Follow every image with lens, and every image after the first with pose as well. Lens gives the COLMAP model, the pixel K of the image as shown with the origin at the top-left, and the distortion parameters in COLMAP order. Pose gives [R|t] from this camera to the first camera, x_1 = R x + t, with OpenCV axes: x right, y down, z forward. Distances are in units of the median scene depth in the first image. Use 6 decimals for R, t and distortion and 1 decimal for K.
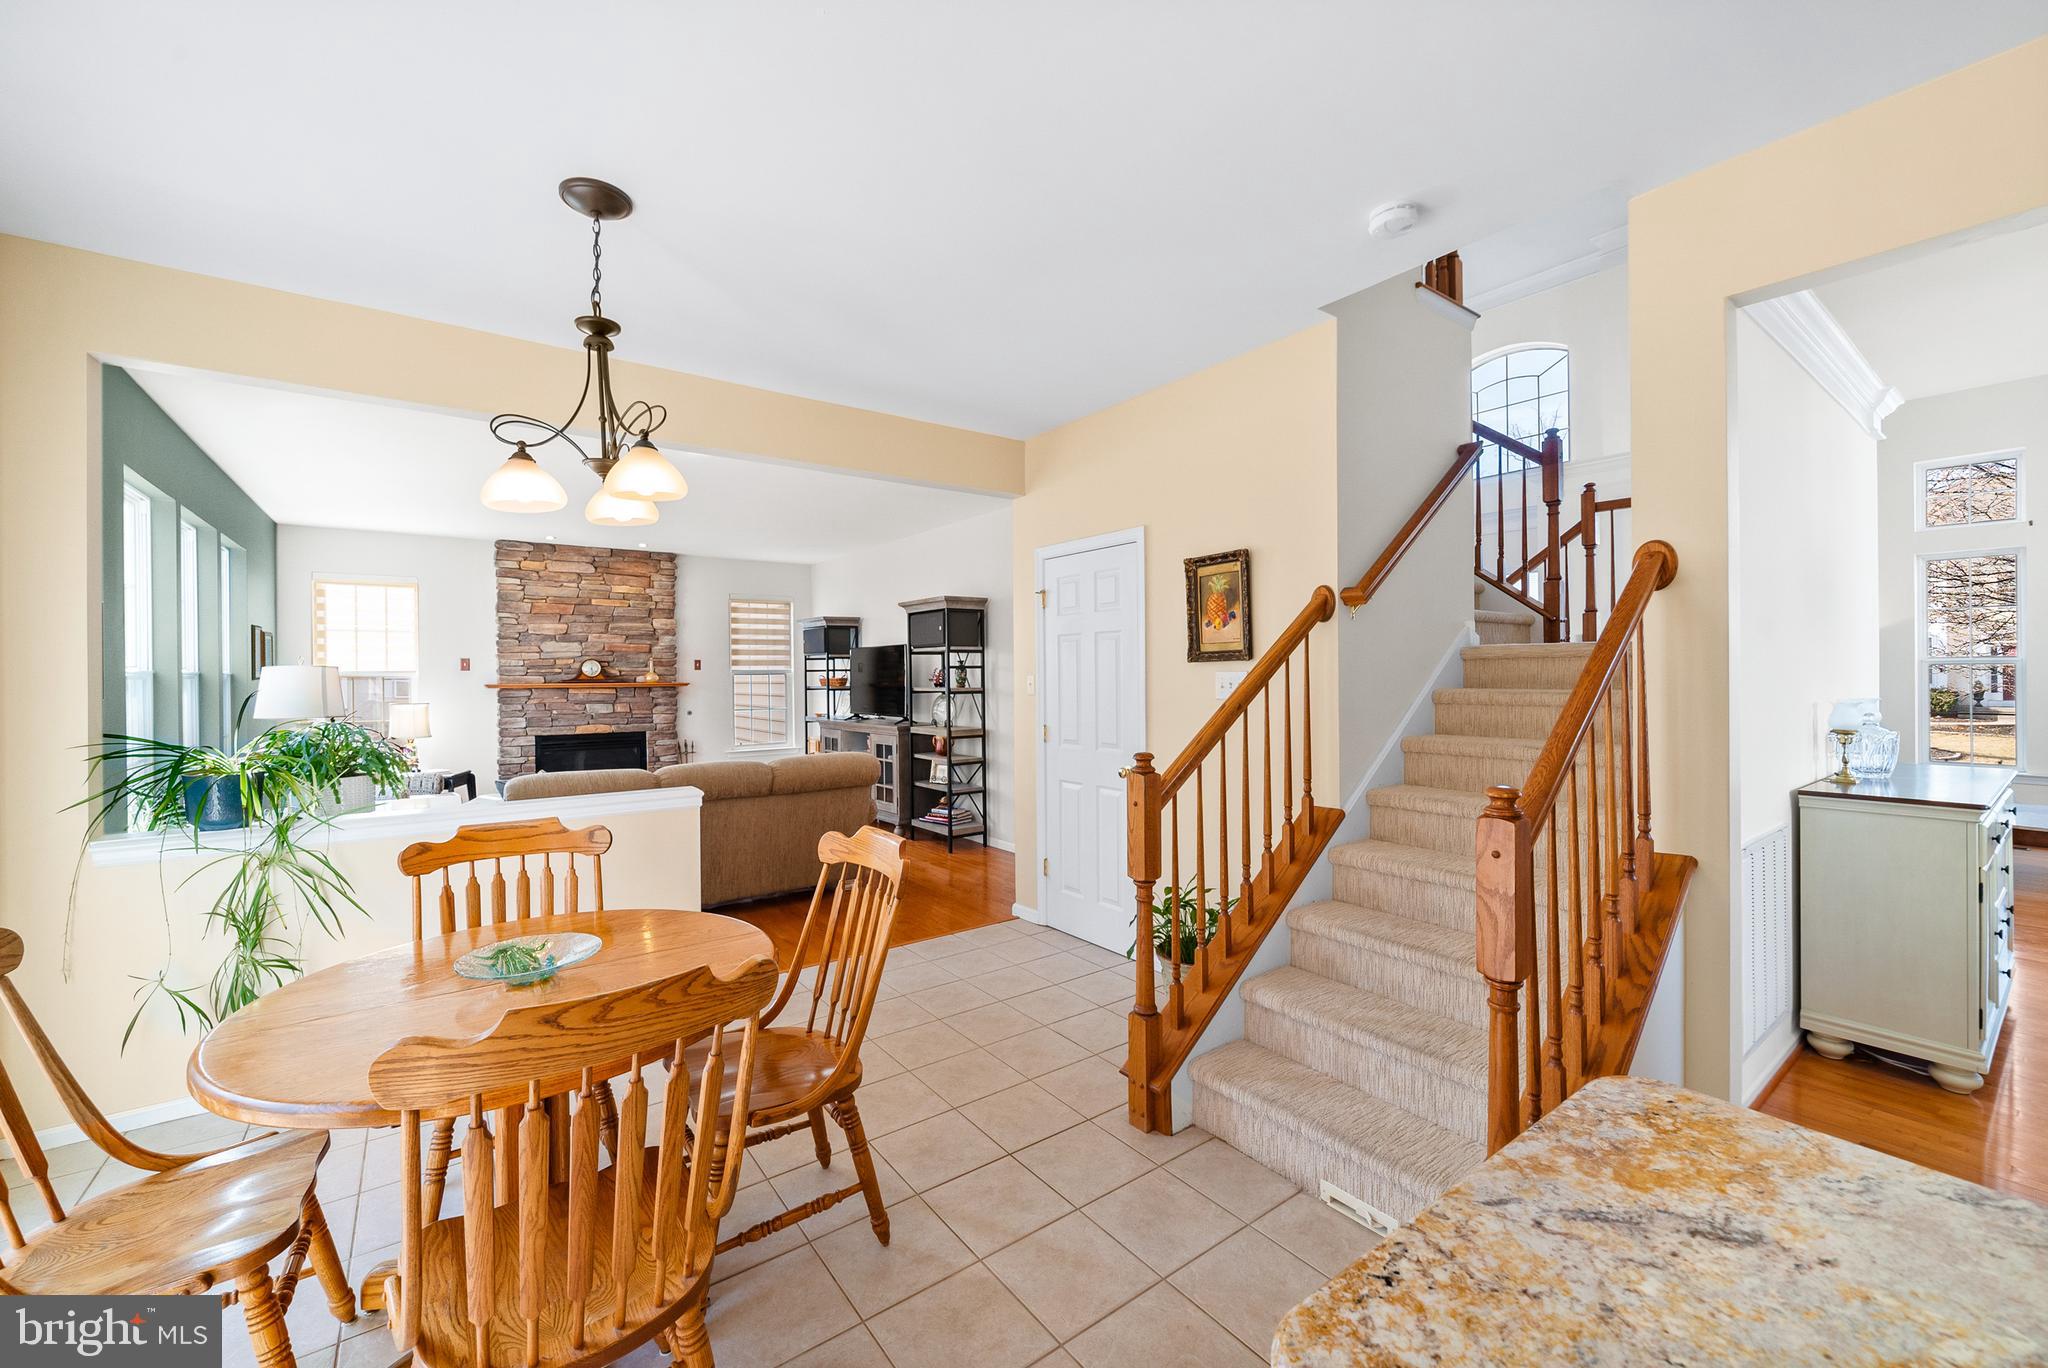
lens RADIAL K [[793.6, 0, 1024.0], [0, 793.6, 684.0], [0, 0, 1]] dist [0.000270, 0.000043]
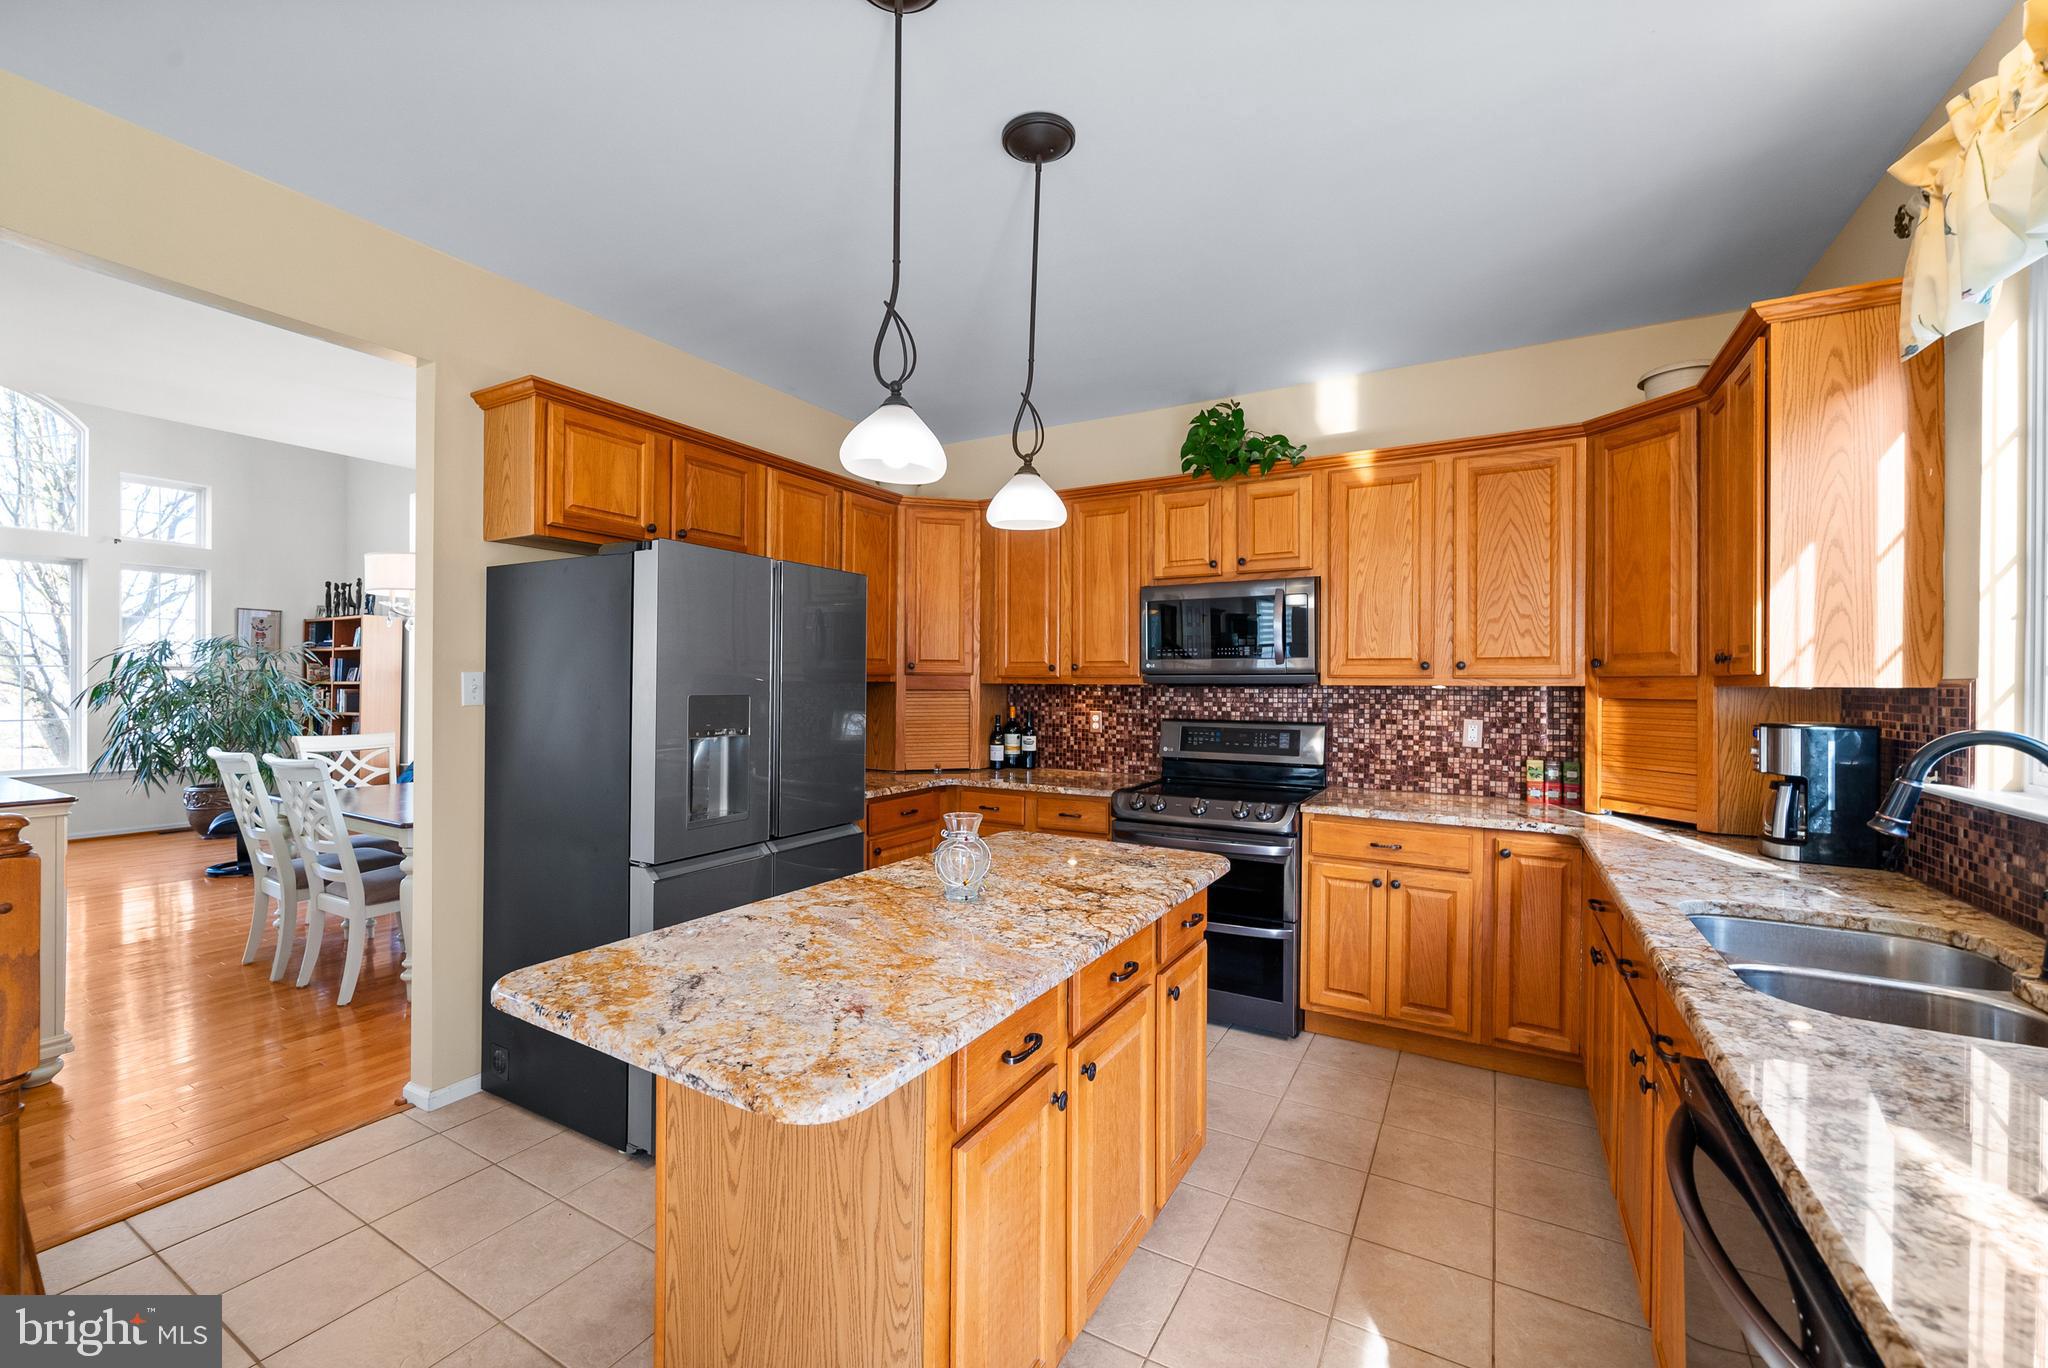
lens RADIAL K [[820.5, 0, 1024.0], [0, 820.5, 684.0], [0, 0, 1]] dist [-0.002274, -0.000256]
pose [[-0.403553, 0.003567, 0.914949, -1.057805], [-0.000247, 0.999992, -0.004008, 0.039383], [-0.914956, -0.001844, -0.403549, 1.045729]]
